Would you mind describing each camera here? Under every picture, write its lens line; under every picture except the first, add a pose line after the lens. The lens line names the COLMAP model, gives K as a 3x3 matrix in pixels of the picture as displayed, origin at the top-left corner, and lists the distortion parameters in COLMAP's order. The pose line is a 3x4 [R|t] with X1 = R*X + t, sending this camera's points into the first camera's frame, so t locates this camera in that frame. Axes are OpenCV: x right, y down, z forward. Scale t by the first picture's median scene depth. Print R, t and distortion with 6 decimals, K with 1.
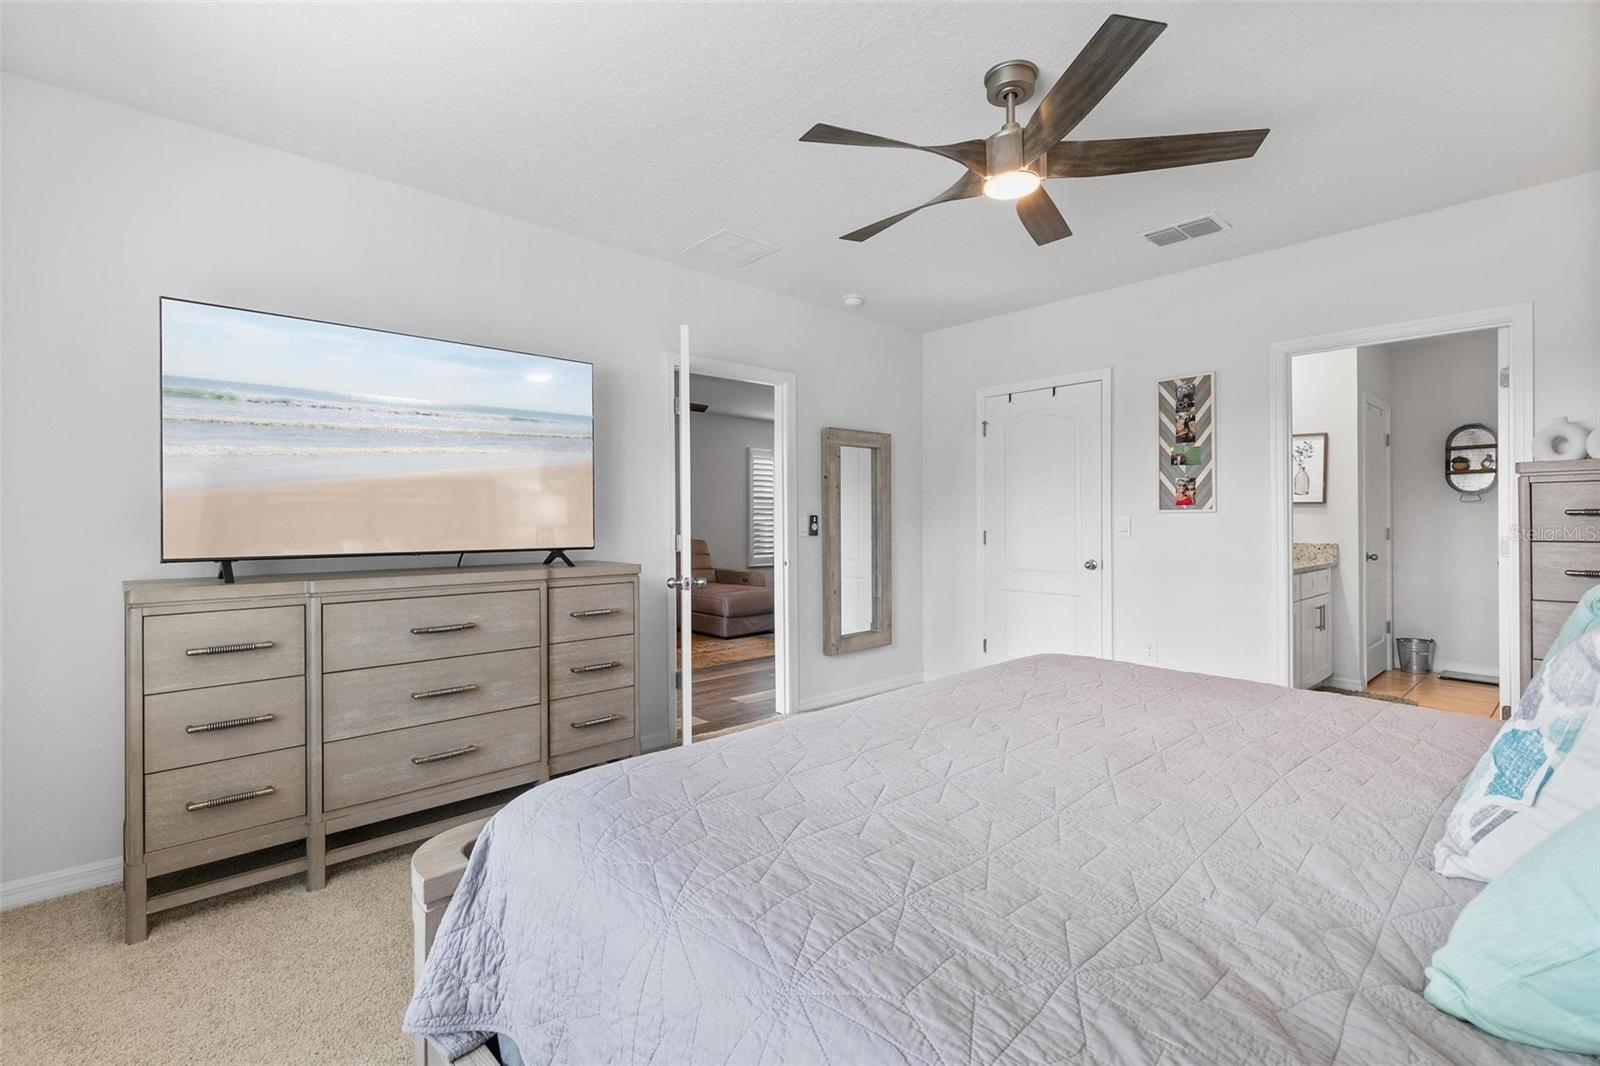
lens RADIAL K [[723.0, 0, 797.4], [0, 723.0, 520.4], [0, 0, 1]] dist [0.012100, 0.000001]
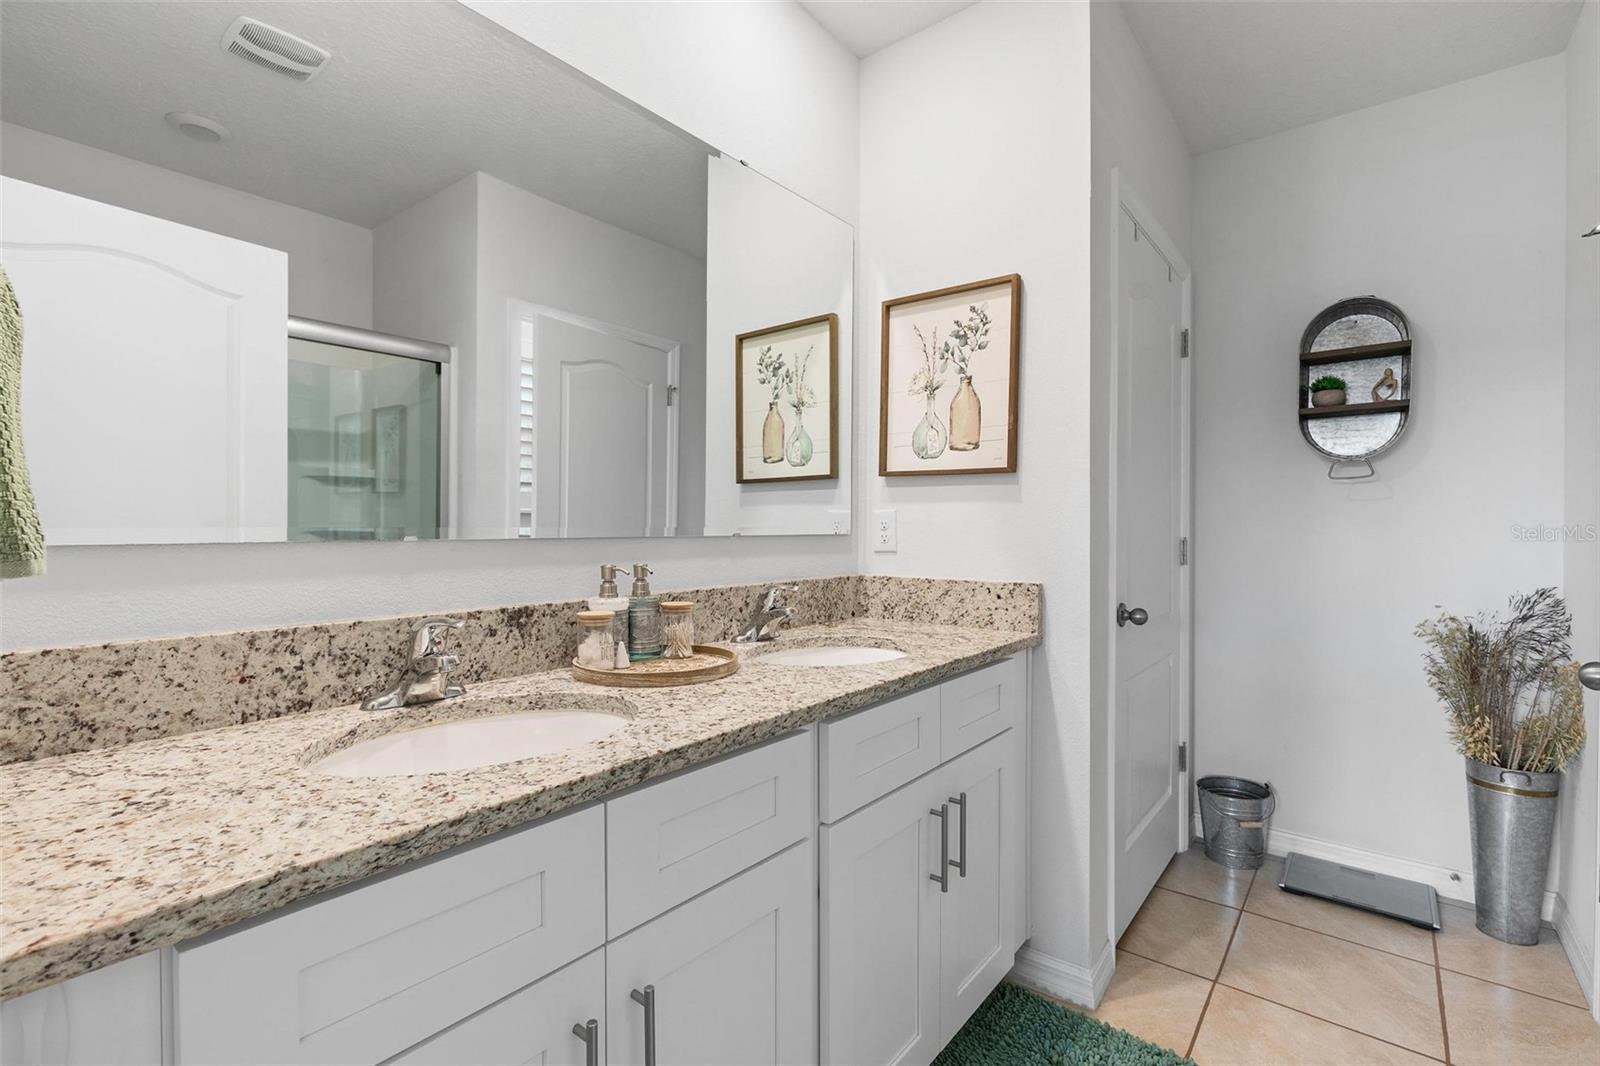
lens RADIAL K [[721.0, 0, 796.3], [0, 721.0, 527.7], [0, 0, 1]] dist [0.008546, -0.000530]
pose [[0.989124, 0.005673, 0.146975, 0.528687], [-0.006557, 0.999963, 0.005534, 0.002838], [-0.146938, -0.006438, 0.989125, 0.617113]]
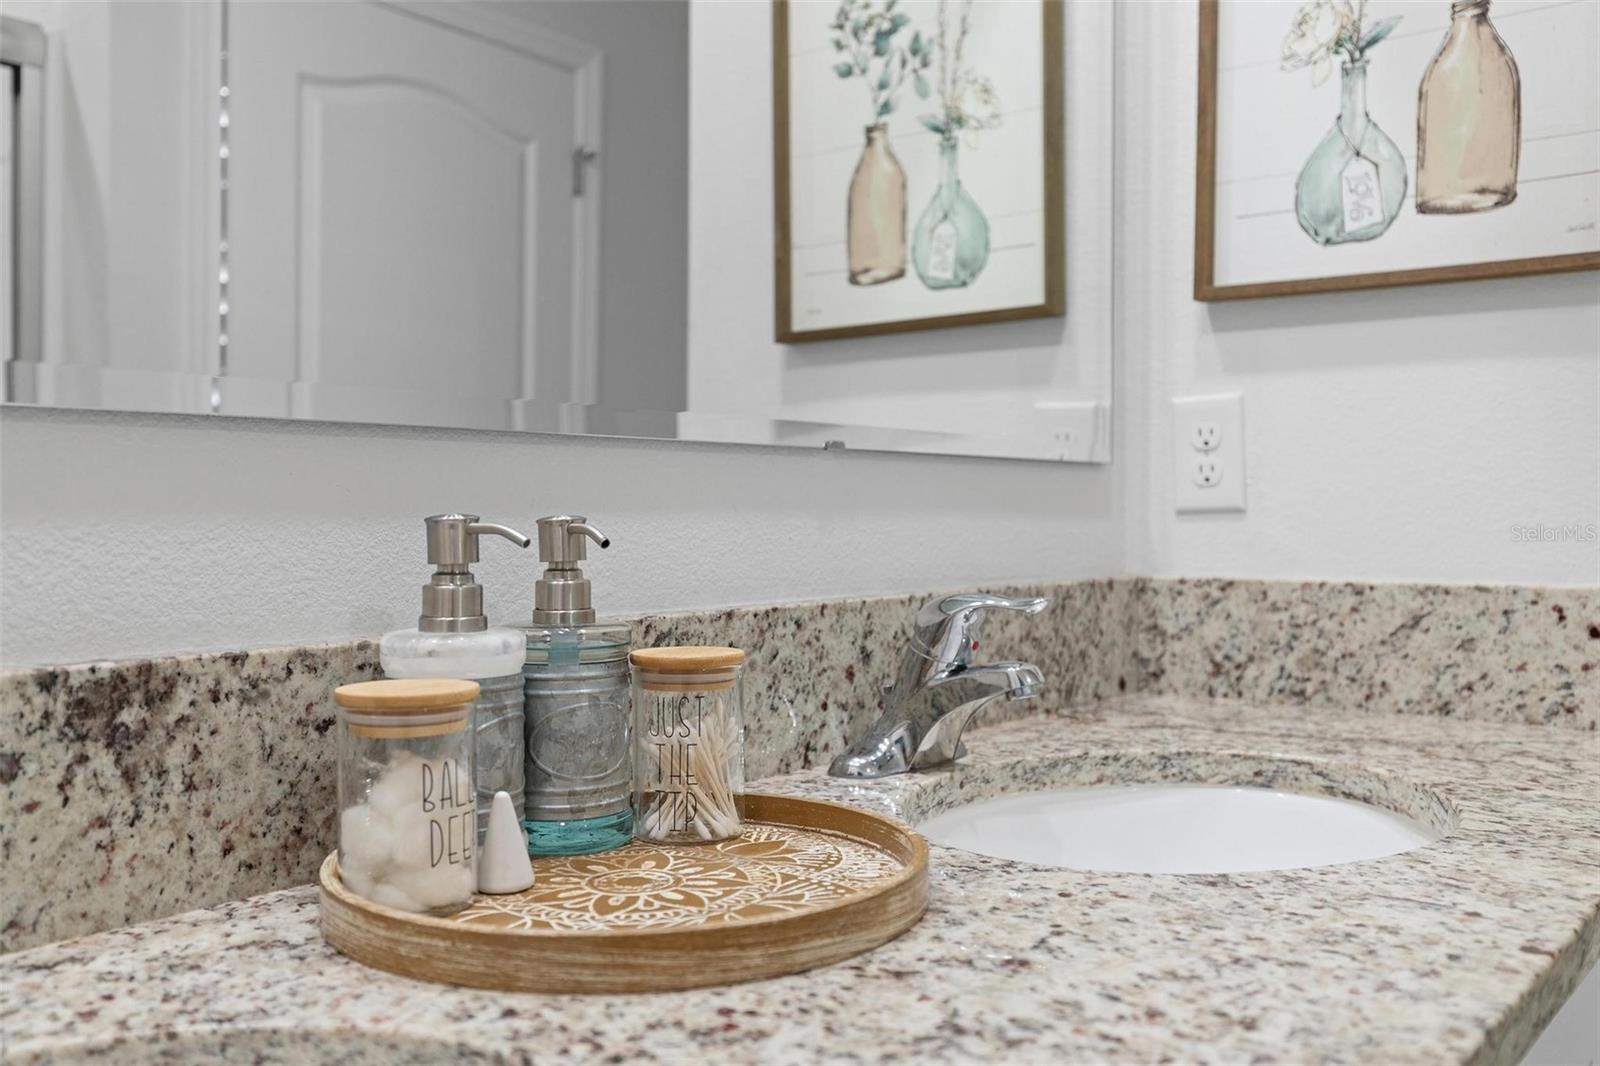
lens RADIAL K [[1408.2, 0, 799.2], [0, 1408.2, 493.4], [0, 0, 1]] dist [0.012539, 0.005727]
pose [[0.988940, 0.003026, 0.148287, 0.514015], [-0.001665, 0.999955, -0.009299, 0.016781], [-0.148308, 0.008949, 0.988901, 0.733925]]
